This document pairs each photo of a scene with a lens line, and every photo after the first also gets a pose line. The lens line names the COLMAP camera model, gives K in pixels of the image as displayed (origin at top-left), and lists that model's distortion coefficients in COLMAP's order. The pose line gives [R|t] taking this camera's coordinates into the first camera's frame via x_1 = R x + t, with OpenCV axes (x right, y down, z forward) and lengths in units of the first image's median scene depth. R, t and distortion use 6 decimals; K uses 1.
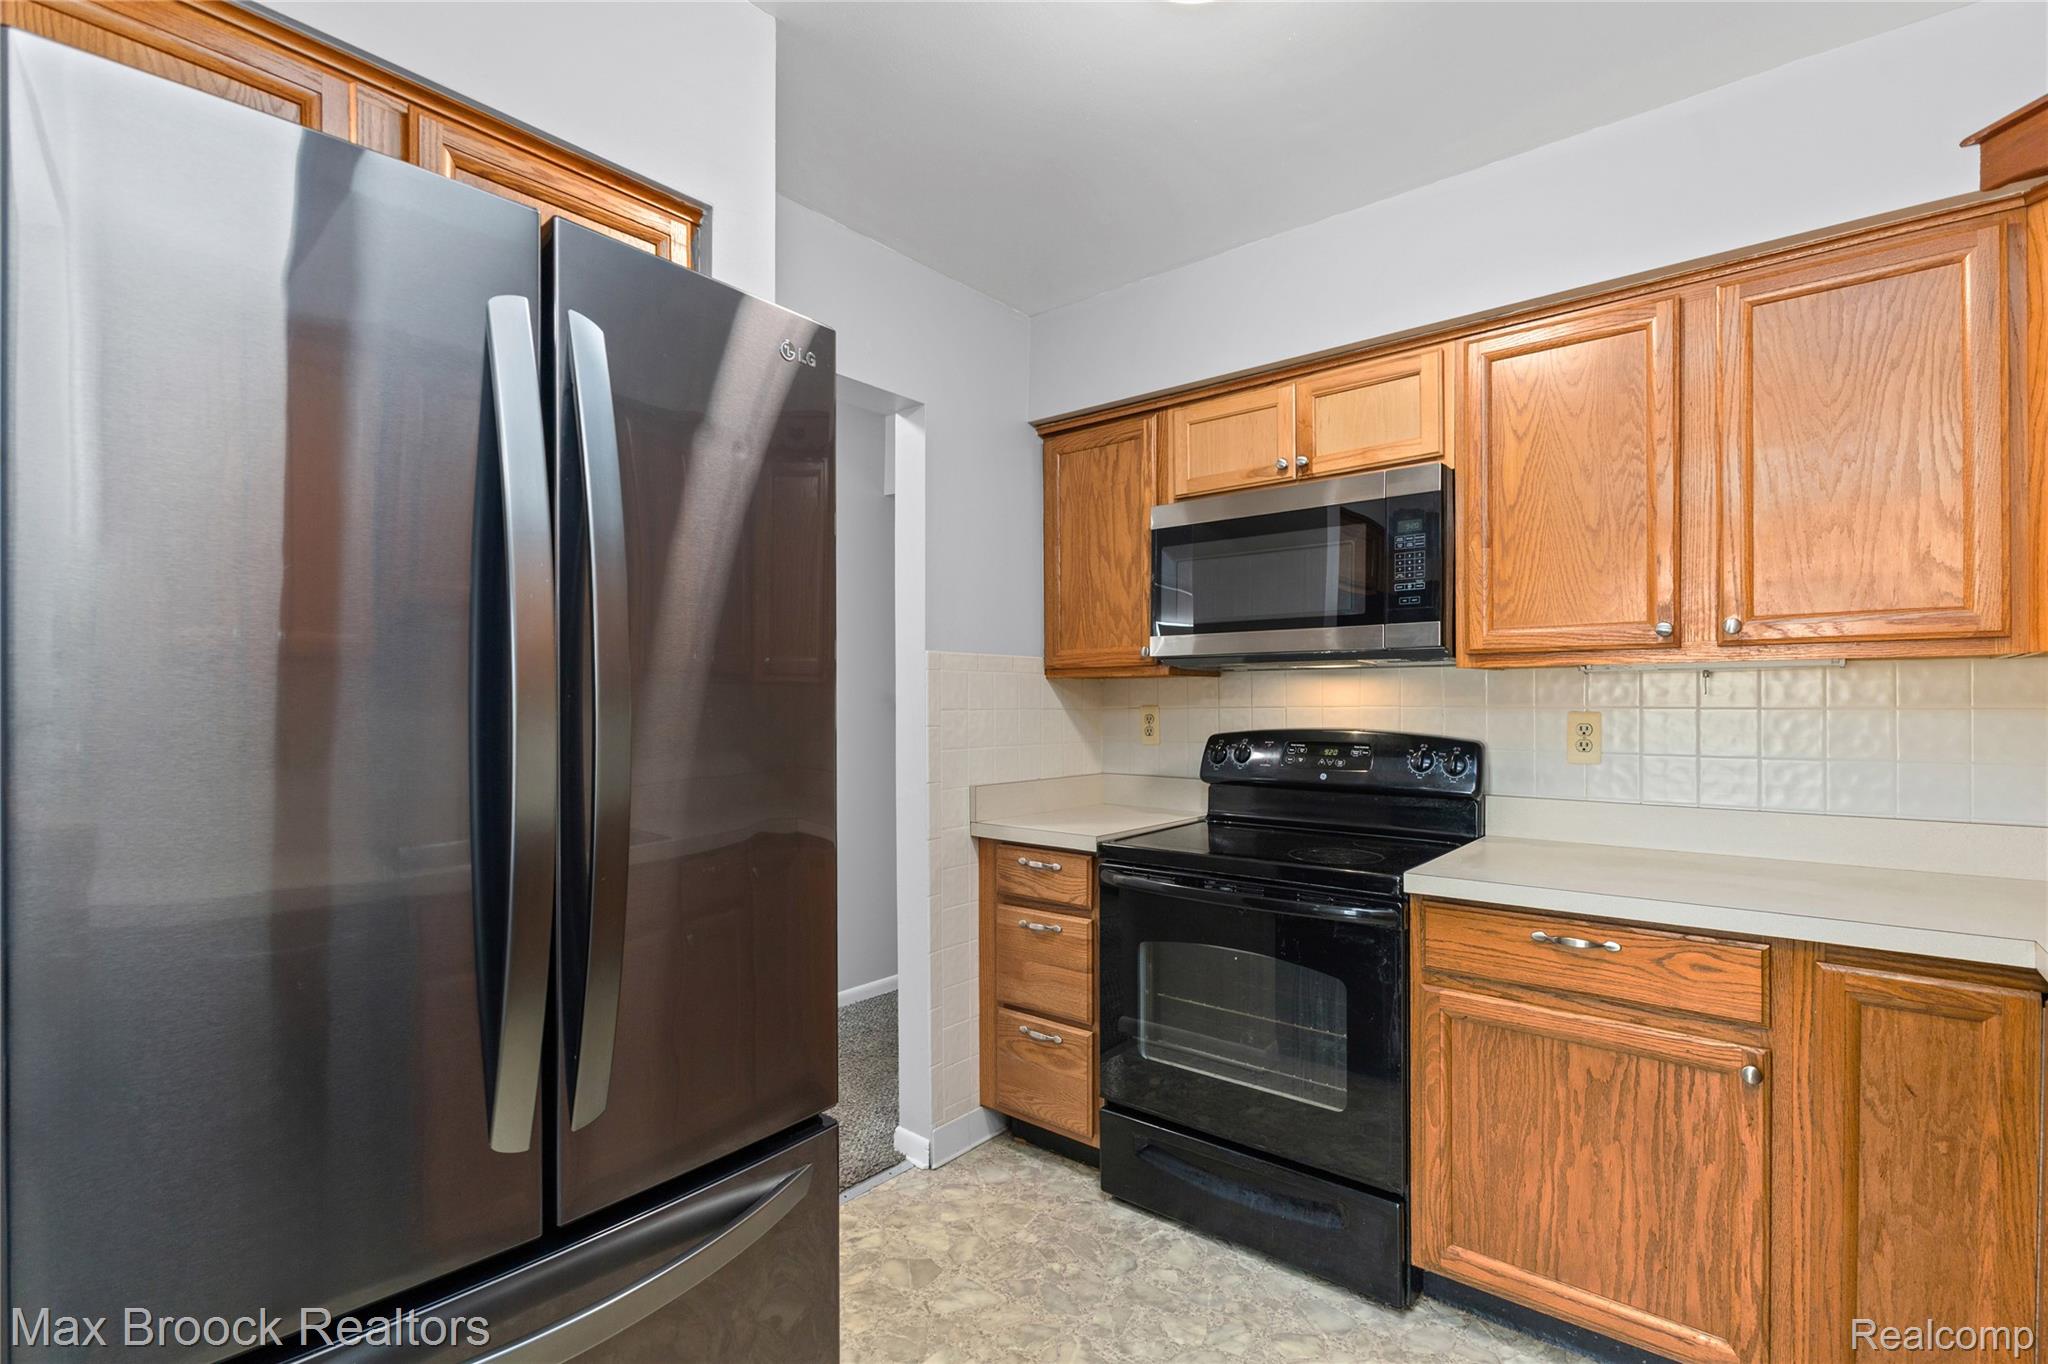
lens RADIAL K [[942.6, 0, 1028.6], [0, 942.6, 704.2], [0, 0, 1]] dist [0.001449, -0.001702]
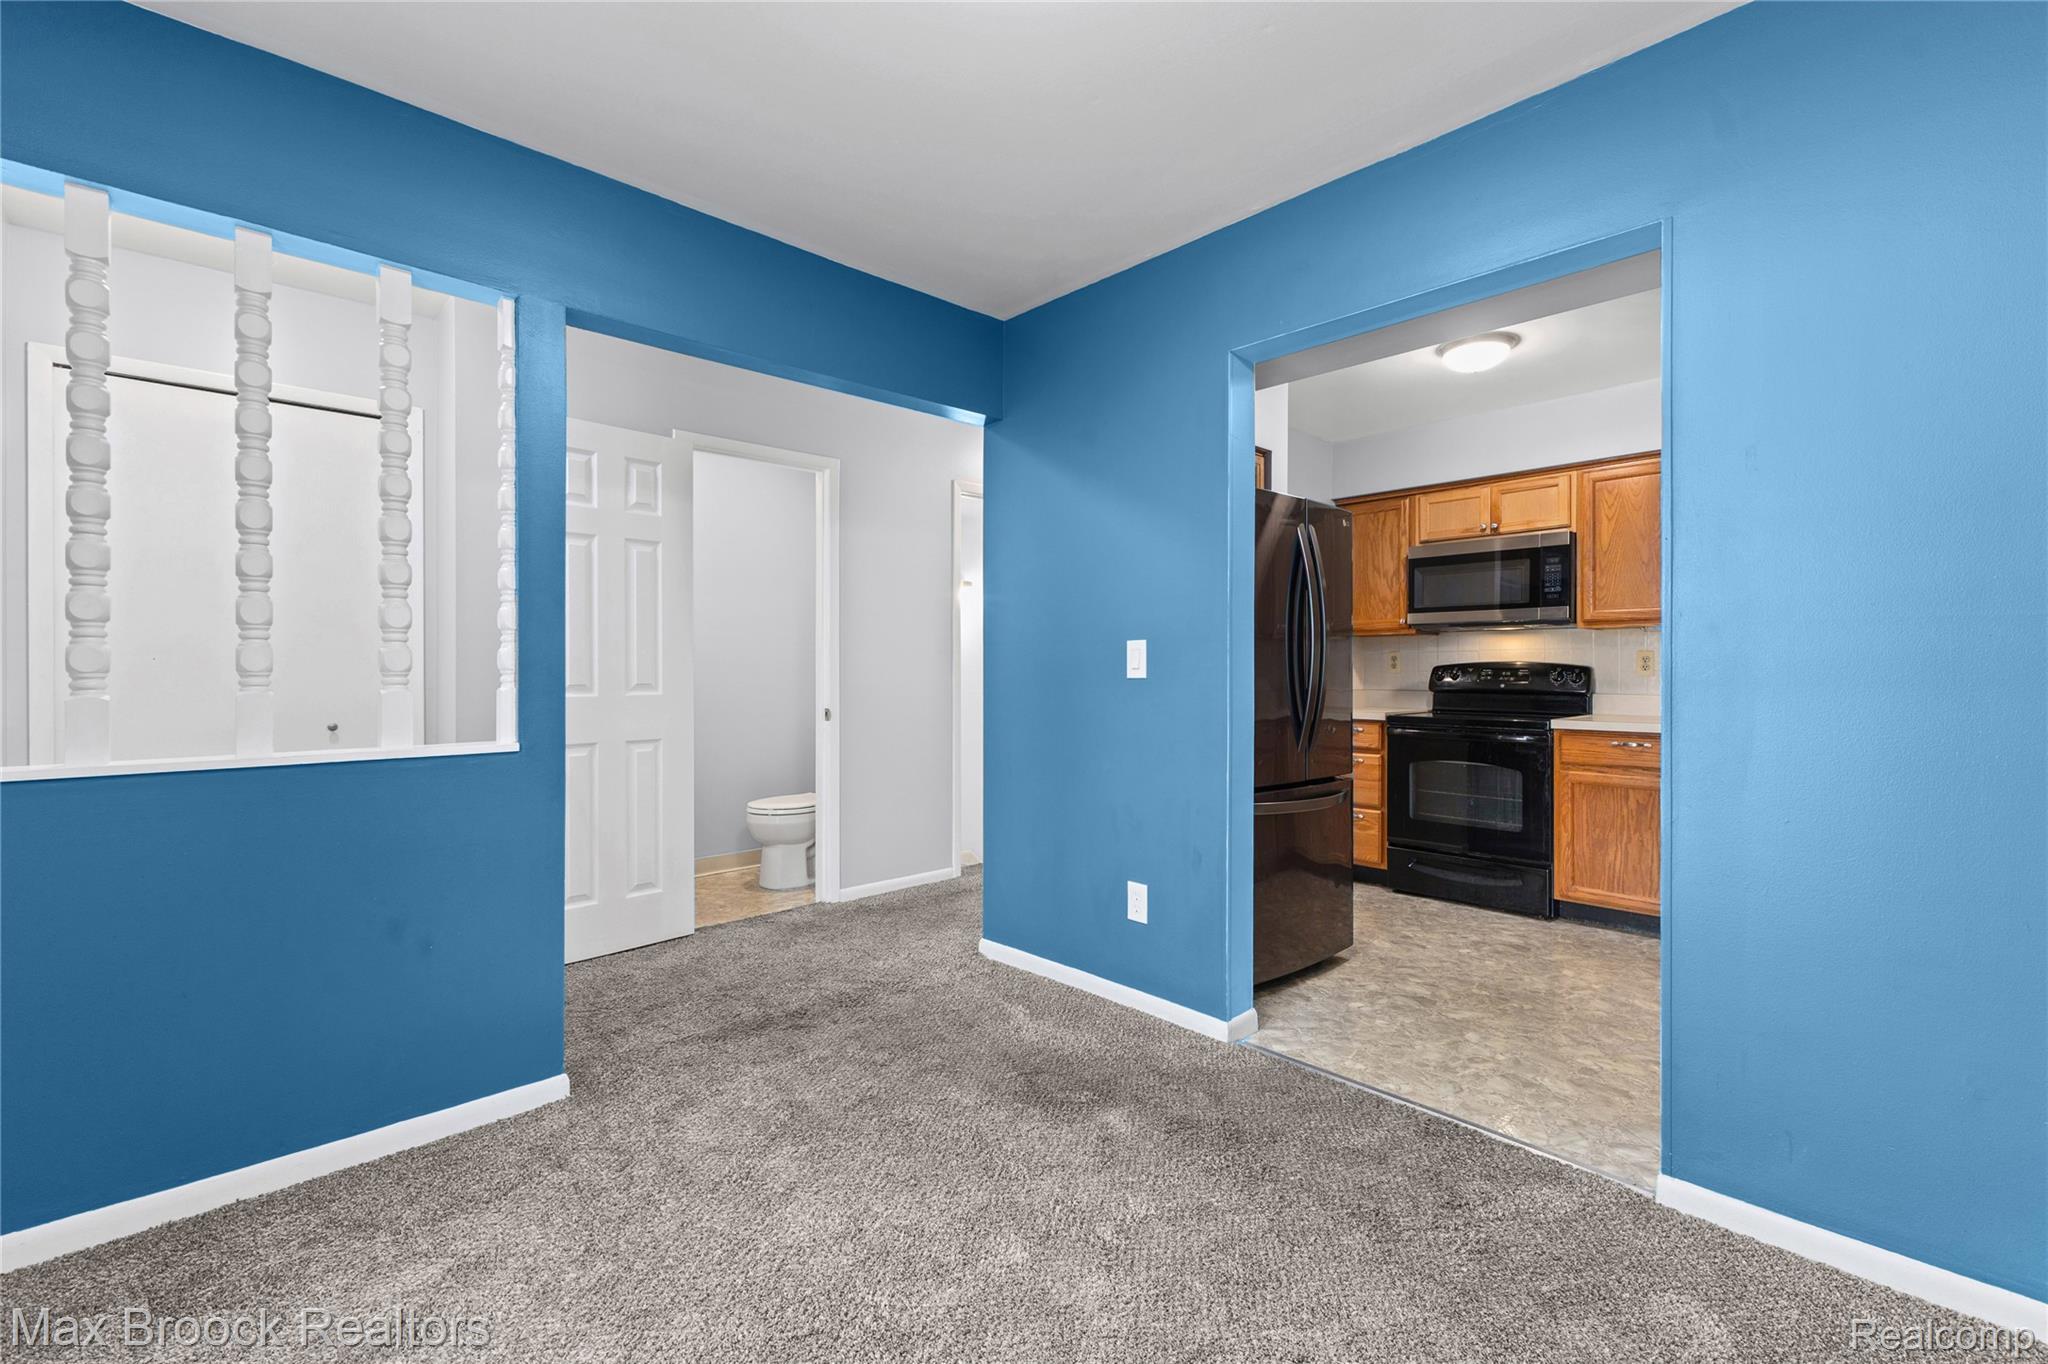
lens RADIAL K [[889.3, 0, 1025.8], [0, 889.3, 669.0], [0, 0, 1]] dist [0.010638, -0.001037]
pose [[0.991643, 0.004791, -0.128925, -0.481834], [-0.005459, 0.999973, -0.004829, 0.065038], [0.128899, 0.005493, 0.991643, -1.075697]]
